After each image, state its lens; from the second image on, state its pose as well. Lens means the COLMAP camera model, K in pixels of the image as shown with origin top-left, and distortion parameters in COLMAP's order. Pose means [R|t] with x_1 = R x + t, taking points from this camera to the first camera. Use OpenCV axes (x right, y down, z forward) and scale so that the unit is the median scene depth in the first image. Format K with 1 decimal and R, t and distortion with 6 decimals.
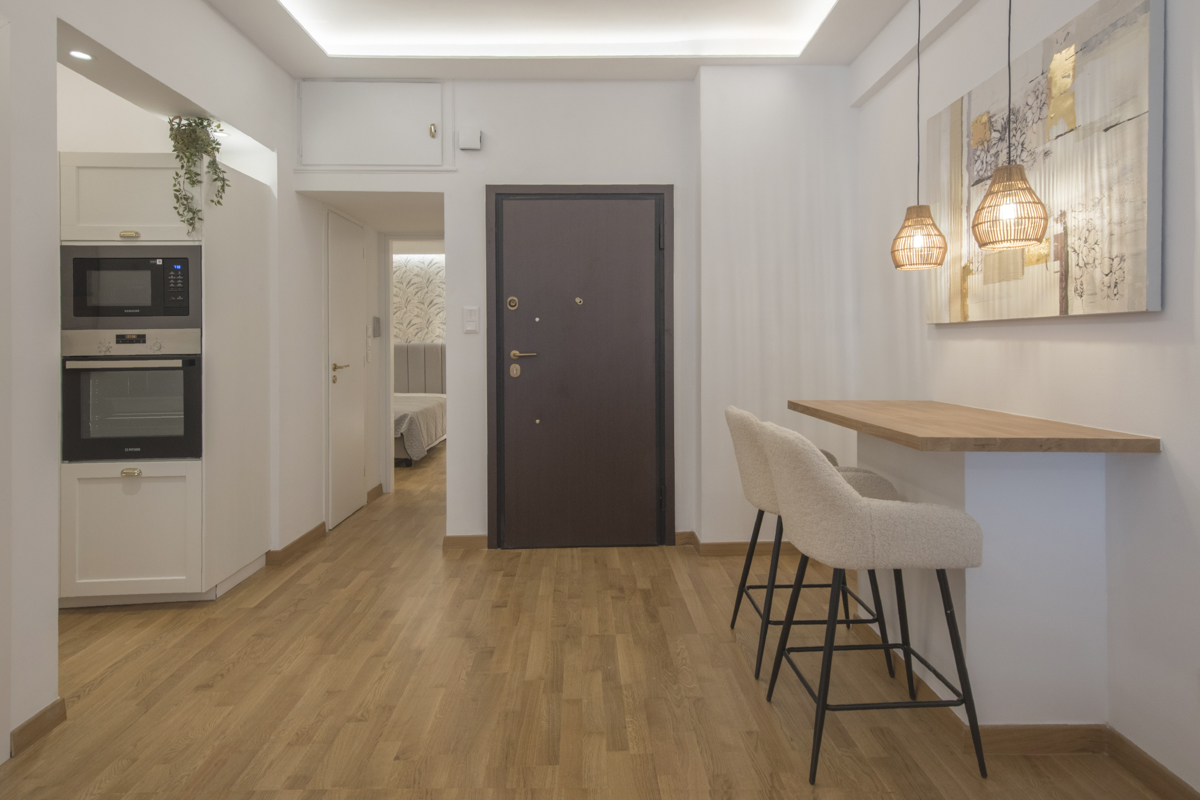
lens RADIAL K [[628.2, 0, 610.8], [0, 628.2, 339.8], [0, 0, 1]] dist [0.026591, -0.005737]
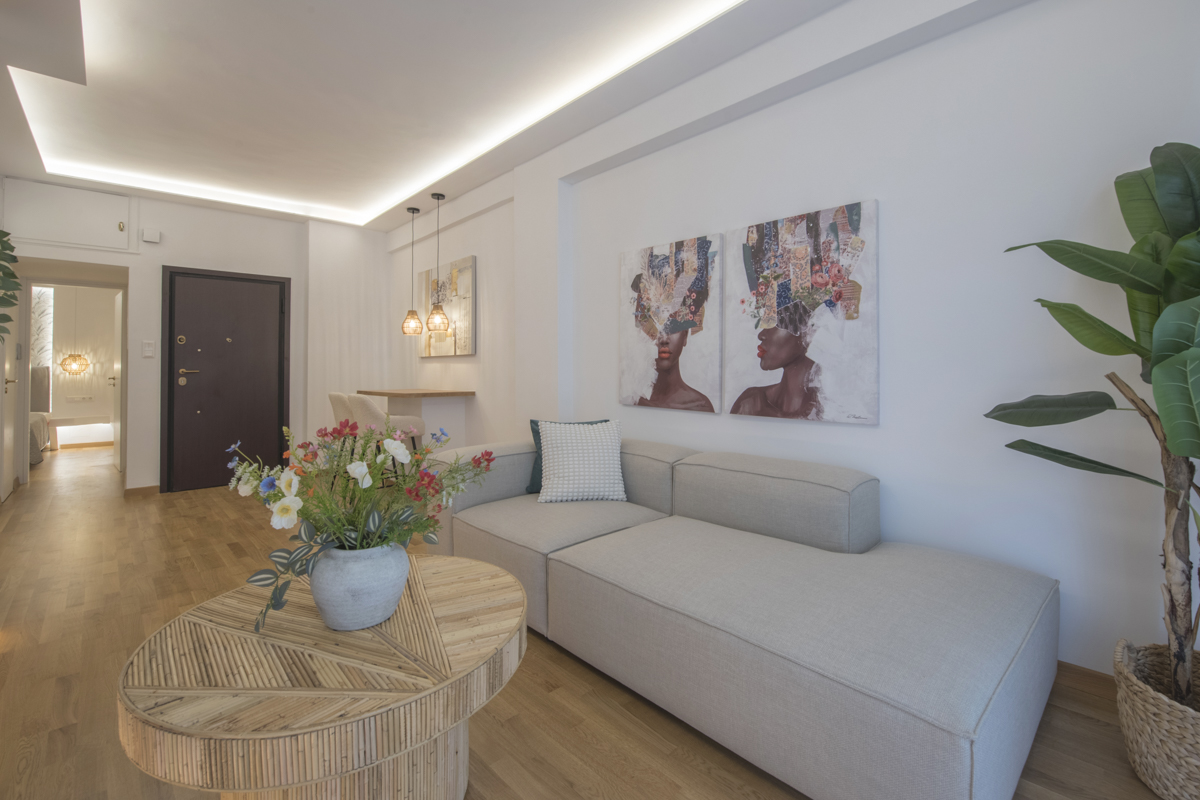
lens RADIAL K [[510.9, 0, 568.0], [0, 510.9, 358.2], [0, 0, 1]] dist [-0.002545, -0.002628]
pose [[0.762755, 0.016287, 0.646482, -0.279077], [-0.003579, 0.999774, -0.020965, 0.016088], [-0.646677, 0.013678, 0.762641, -0.747281]]
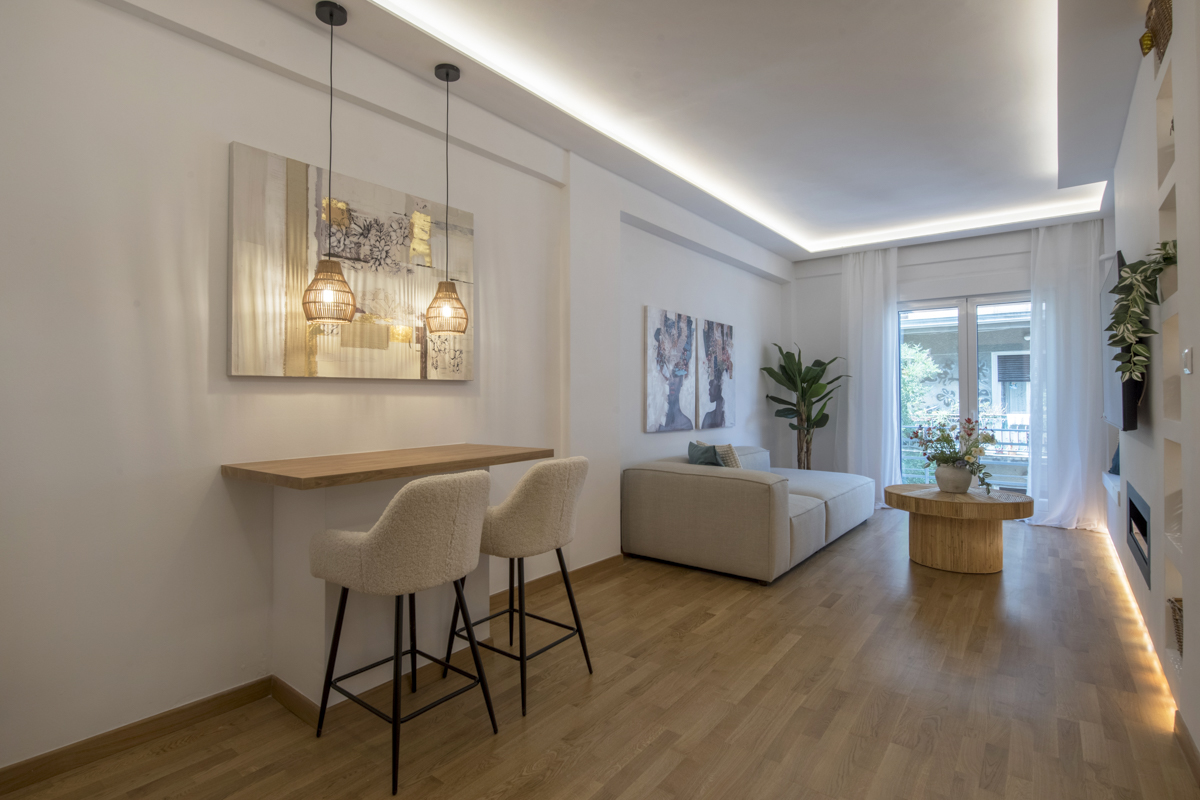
lens RADIAL K [[640.2, 0, 583.9], [0, 640.2, 396.3], [0, 0, 1]] dist [-0.006813, -0.000016]
pose [[-0.785814, 0.009758, 0.618386, -0.361521], [0.005760, 0.999948, -0.008459, 0.012521], [-0.618436, -0.003085, -0.785829, 1.218650]]
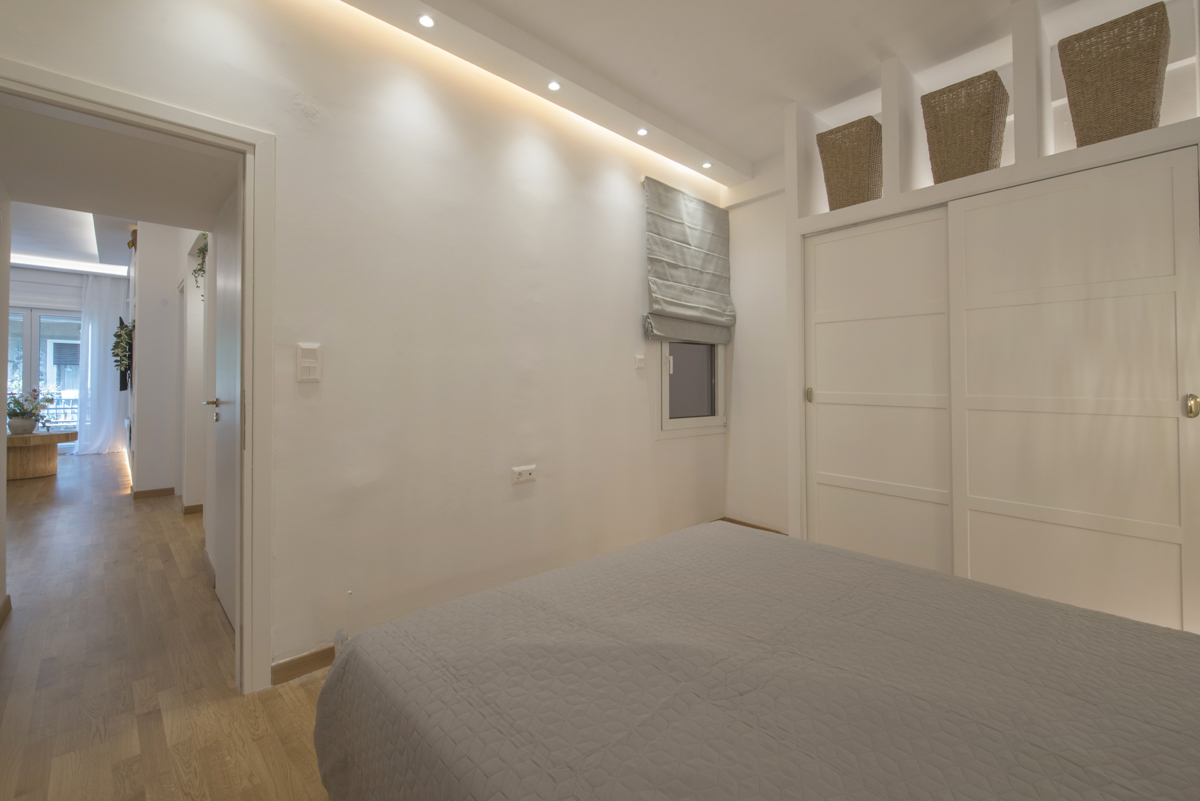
lens RADIAL K [[510.9, 0, 604.9], [0, 510.9, 374.8], [0, 0, 1]] dist [-0.002545, -0.002628]
pose [[-0.740136, -0.006401, -0.672427, -0.433500], [-0.000228, 0.999957, -0.009268, 0.015310], [0.672458, -0.006706, -0.740105, 2.098283]]
